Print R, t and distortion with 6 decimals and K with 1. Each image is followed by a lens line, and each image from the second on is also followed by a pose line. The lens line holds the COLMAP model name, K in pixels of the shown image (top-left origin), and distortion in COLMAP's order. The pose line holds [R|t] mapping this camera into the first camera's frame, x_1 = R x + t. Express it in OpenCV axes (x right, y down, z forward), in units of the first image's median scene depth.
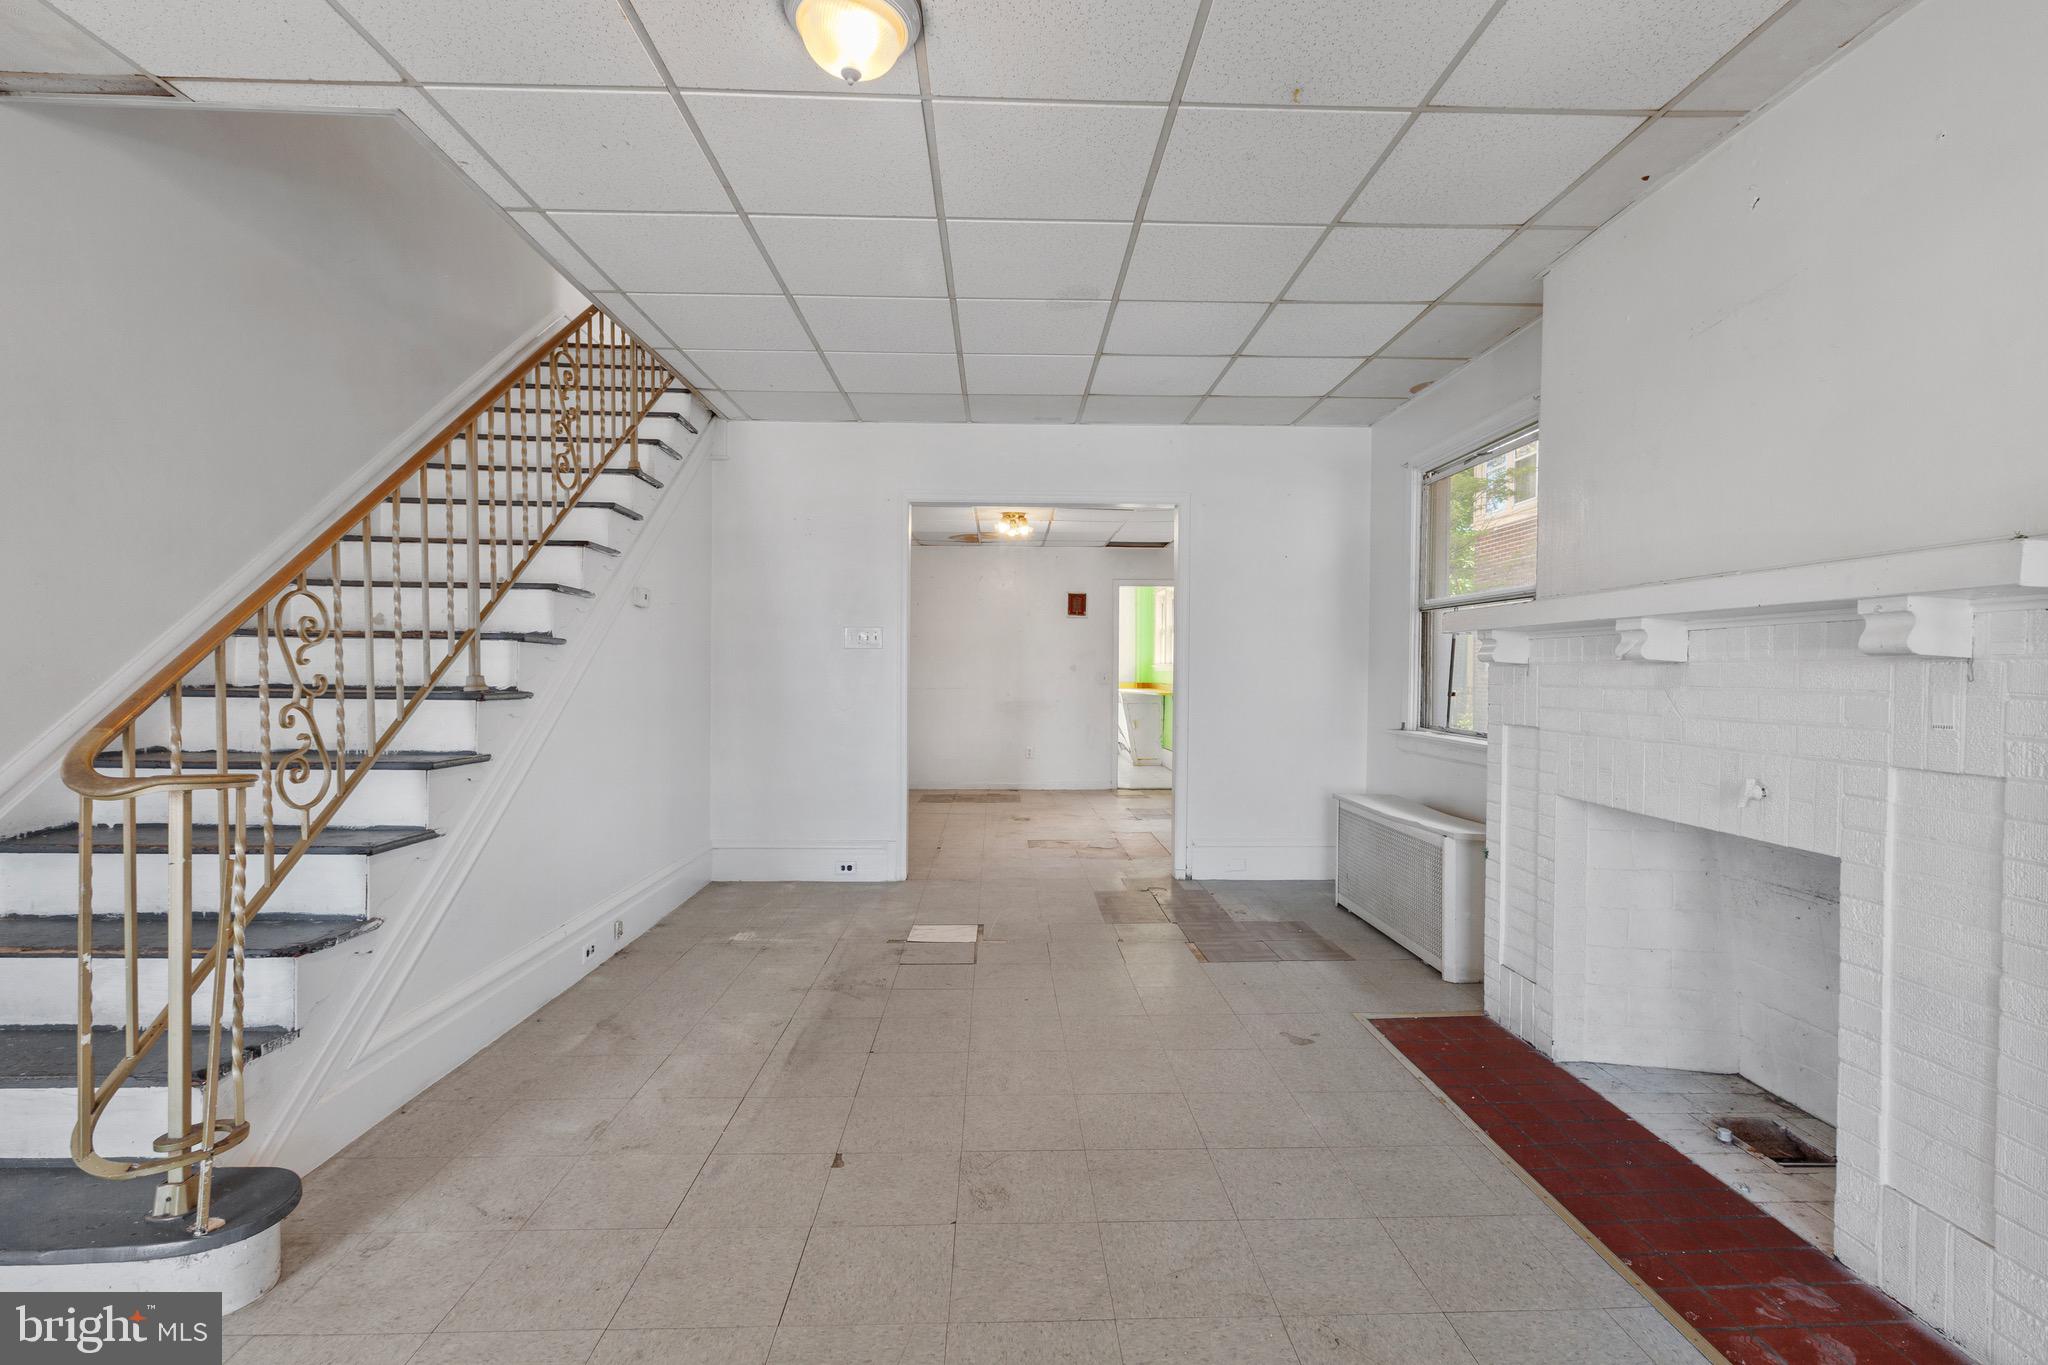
lens RADIAL K [[940.0, 0, 1029.1], [0, 940.0, 672.9], [0, 0, 1]] dist [0.000249, 0.000275]
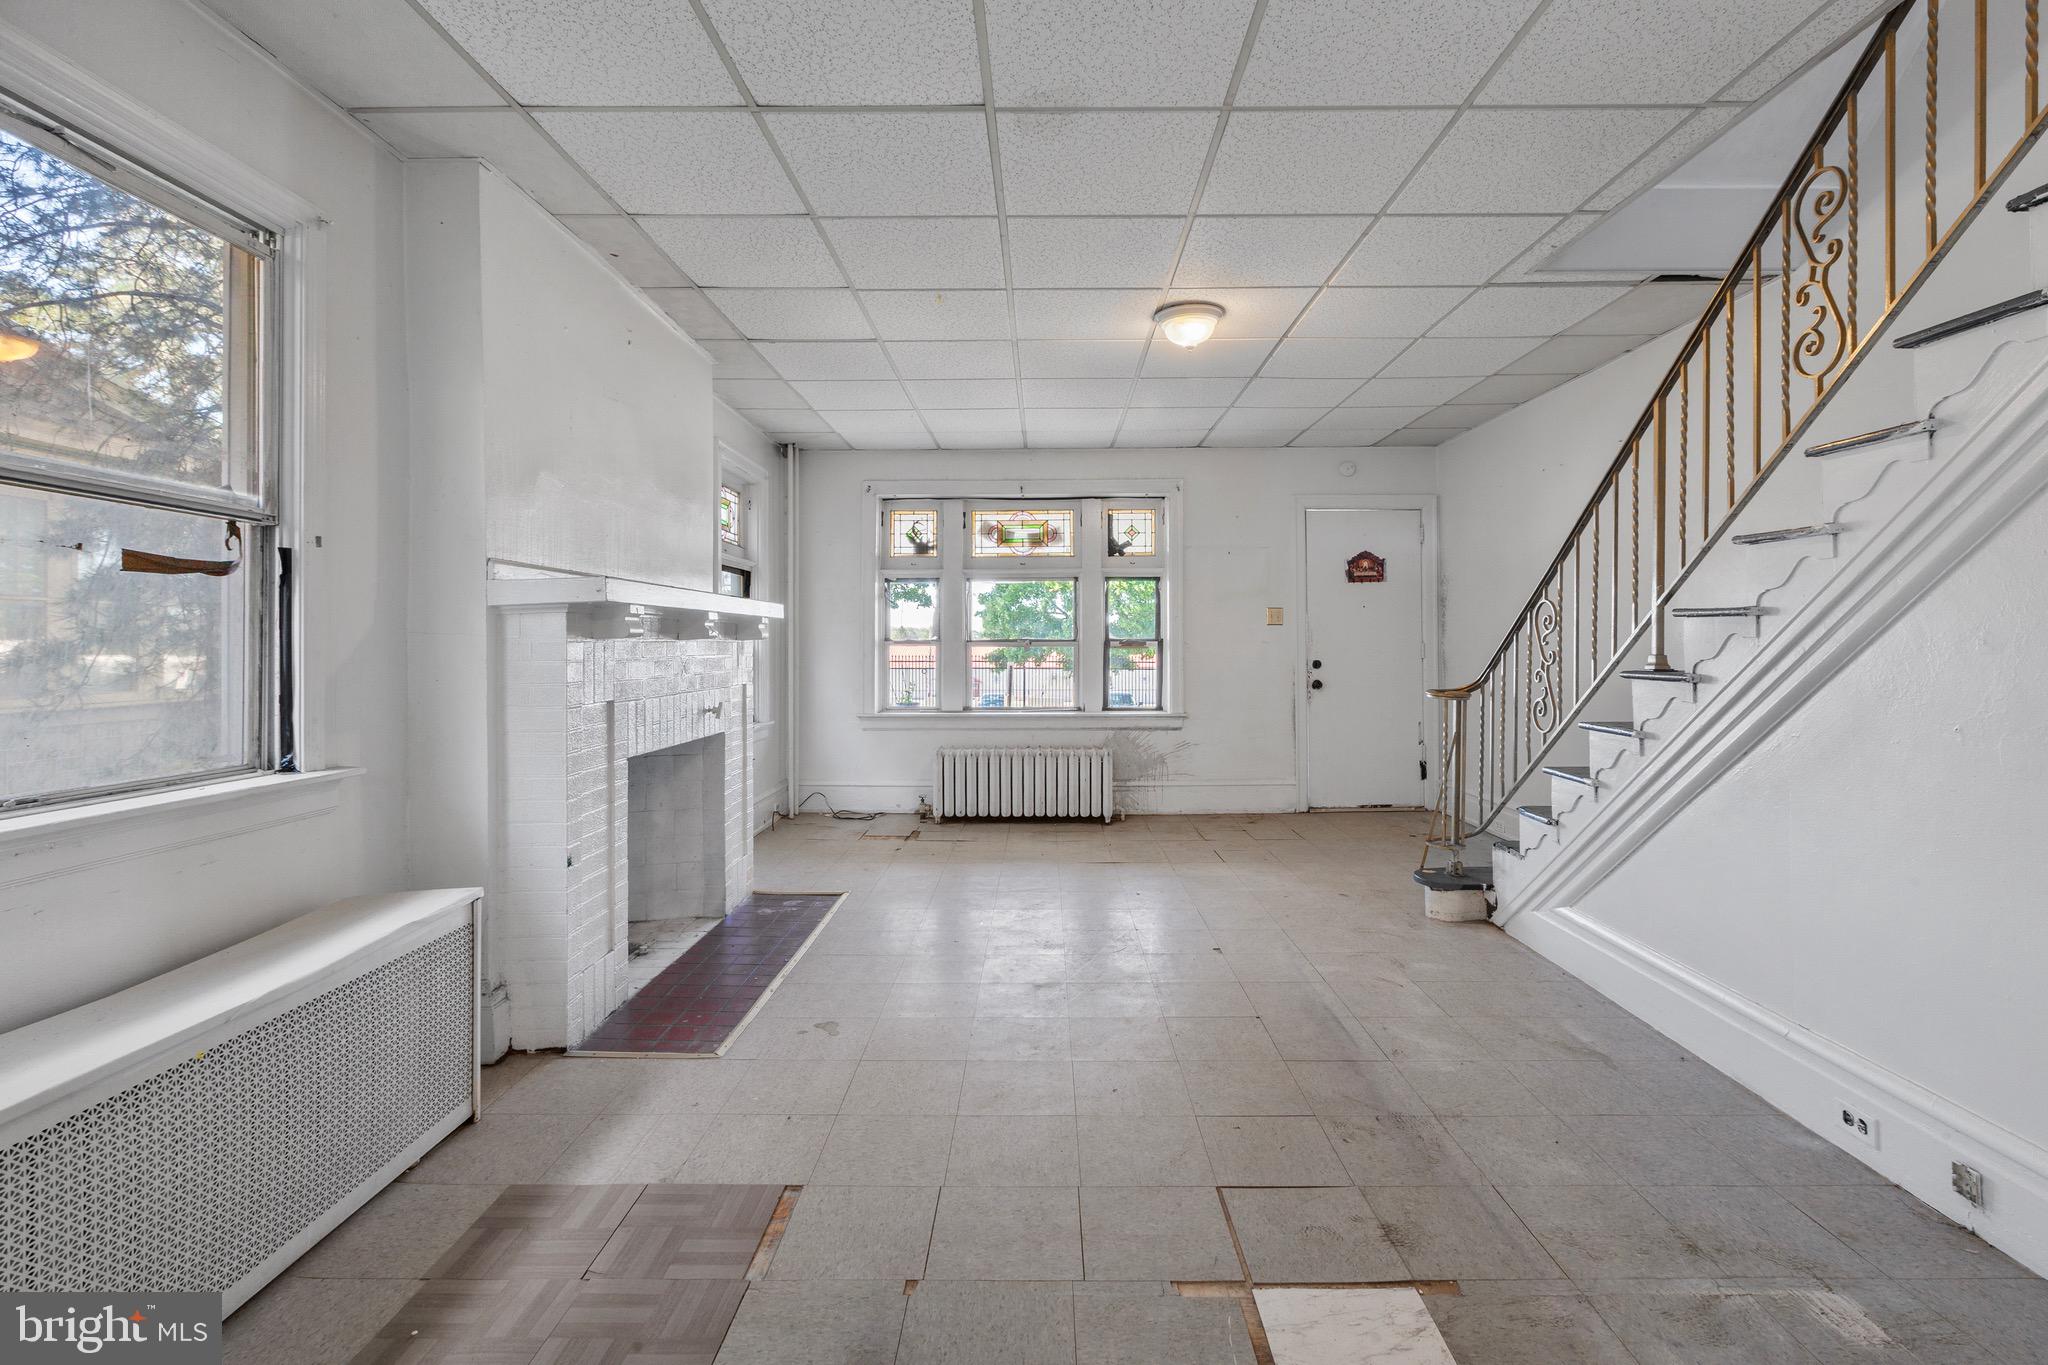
lens RADIAL K [[938.9, 0, 1035.8], [0, 938.9, 632.8], [0, 0, 1]] dist [0.000277, 0.000063]
pose [[-0.999085, -0.003282, 0.042653, 0.032569], [-0.003670, 0.999953, -0.009019, -0.008191], [-0.042622, -0.009167, -0.999049, 1.957085]]
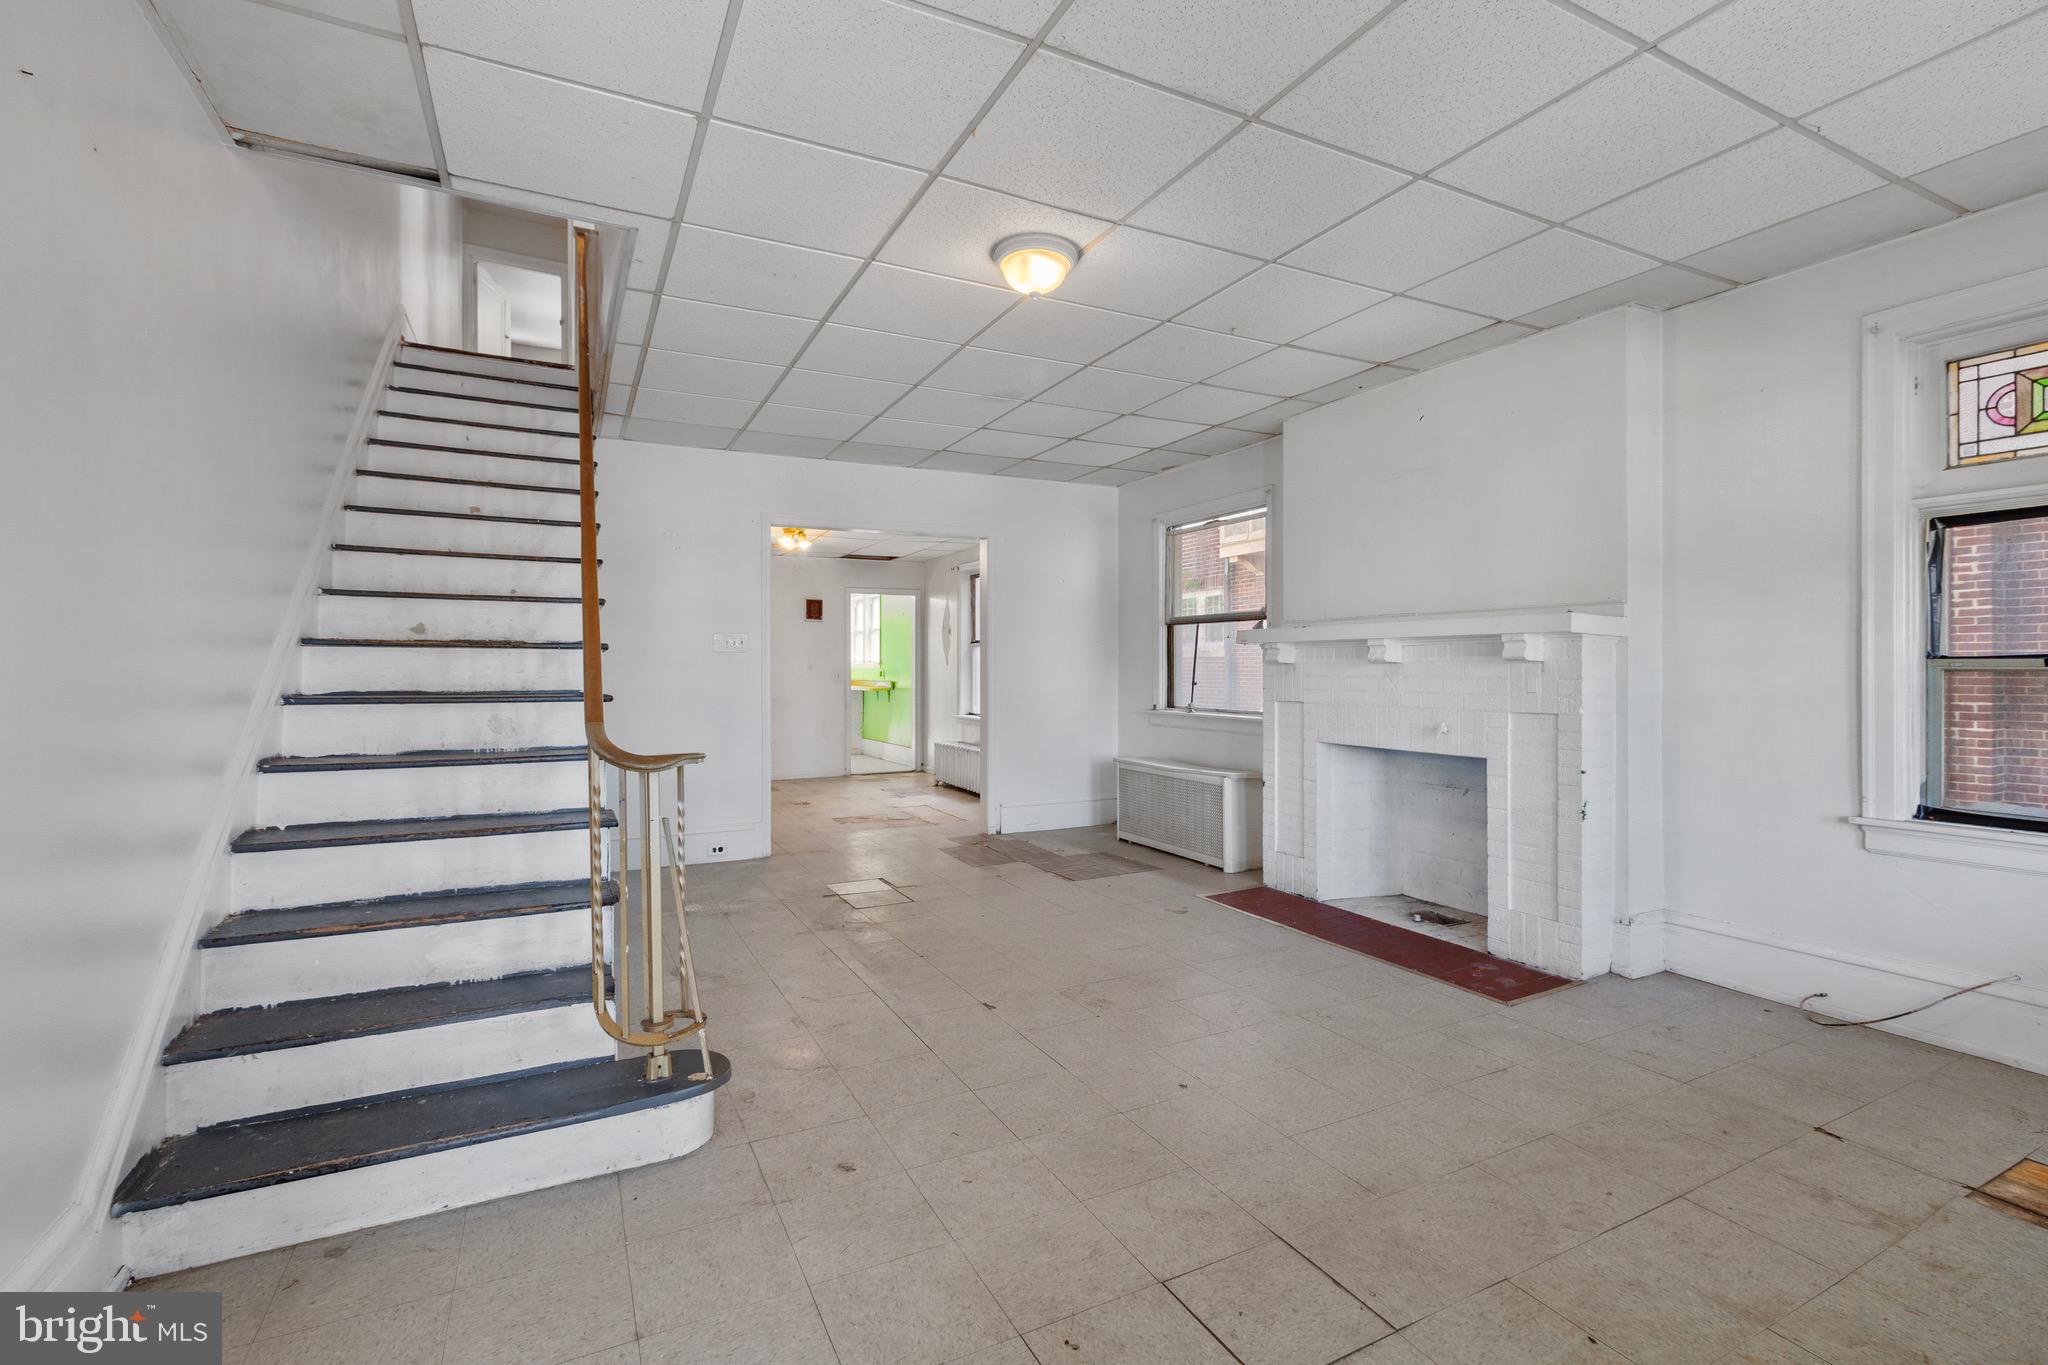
lens RADIAL K [[917.1, 0, 1031.4], [0, 917.1, 655.7], [0, 0, 1]] dist [0.000303, 0.000365]
pose [[0.905427, -0.004069, 0.424482, -0.556131], [0.010353, 0.999868, -0.012499, -0.007832], [-0.424376, 0.015711, 0.905350, -0.249194]]
